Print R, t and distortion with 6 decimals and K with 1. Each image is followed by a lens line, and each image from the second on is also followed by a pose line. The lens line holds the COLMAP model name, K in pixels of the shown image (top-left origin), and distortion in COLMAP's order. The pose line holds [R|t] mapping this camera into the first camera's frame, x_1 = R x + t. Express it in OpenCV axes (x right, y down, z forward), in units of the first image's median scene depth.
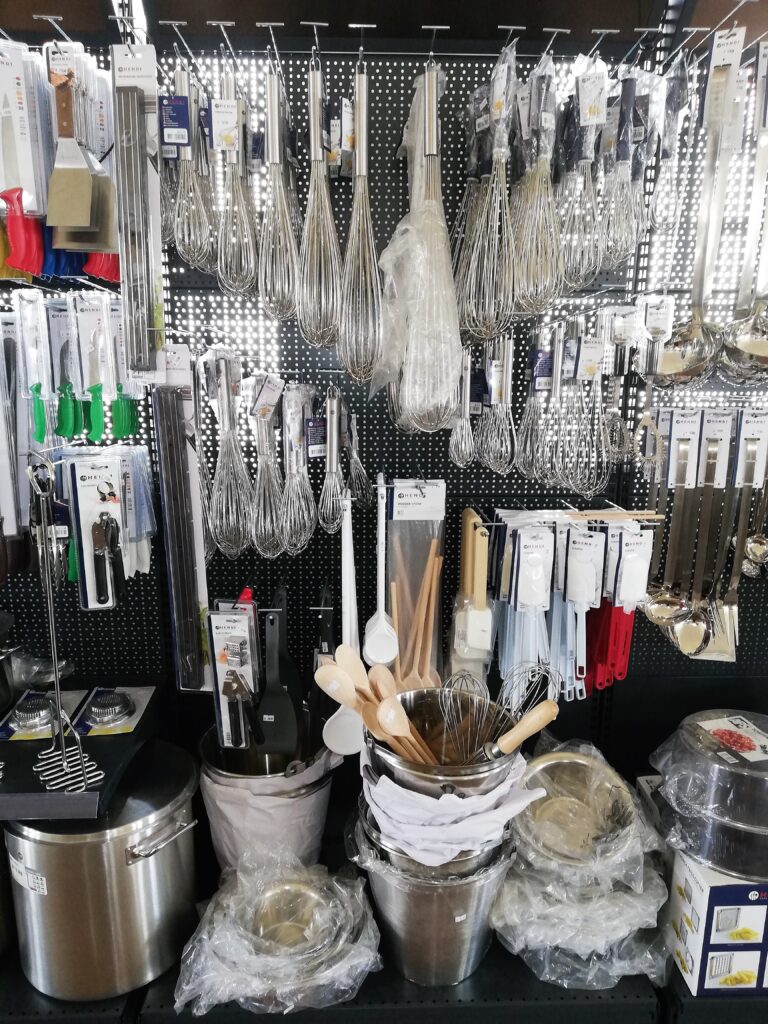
lens RADIAL K [[779.4, 0, 384.8], [0, 779.4, 516.5], [0, 0, 1]] dist [0.003451, -0.003074]
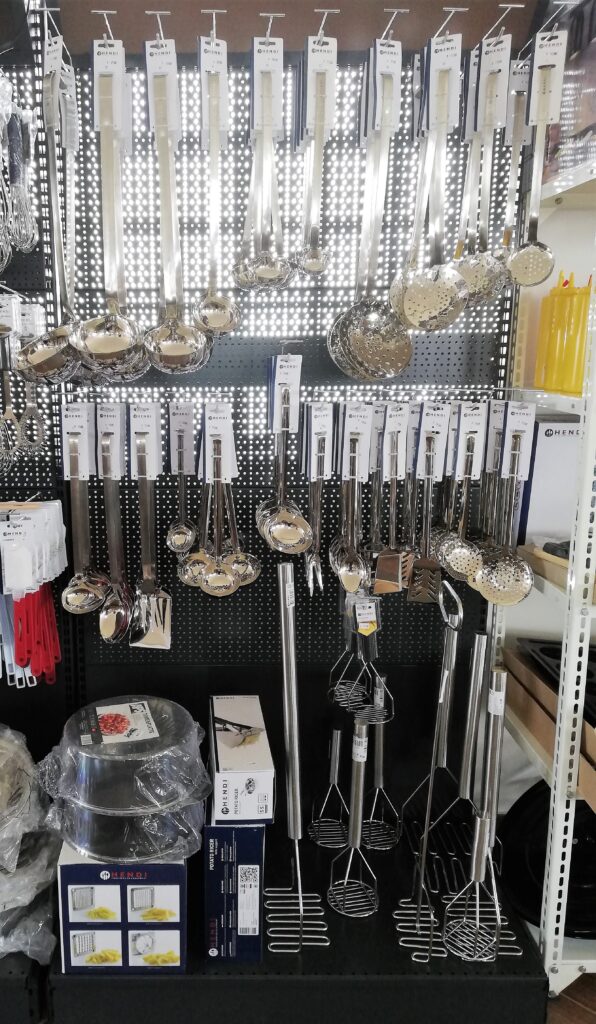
lens RADIAL K [[745.7, 0, 297.3], [0, 745.7, 505.8], [0, 0, 1]] dist [0.008225, 0.006452]
pose [[0.998889, -0.002300, -0.047061, 0.425038], [0.002242, 0.999997, -0.001289, -0.000389], [0.047064, 0.001182, 0.998891, 0.013532]]
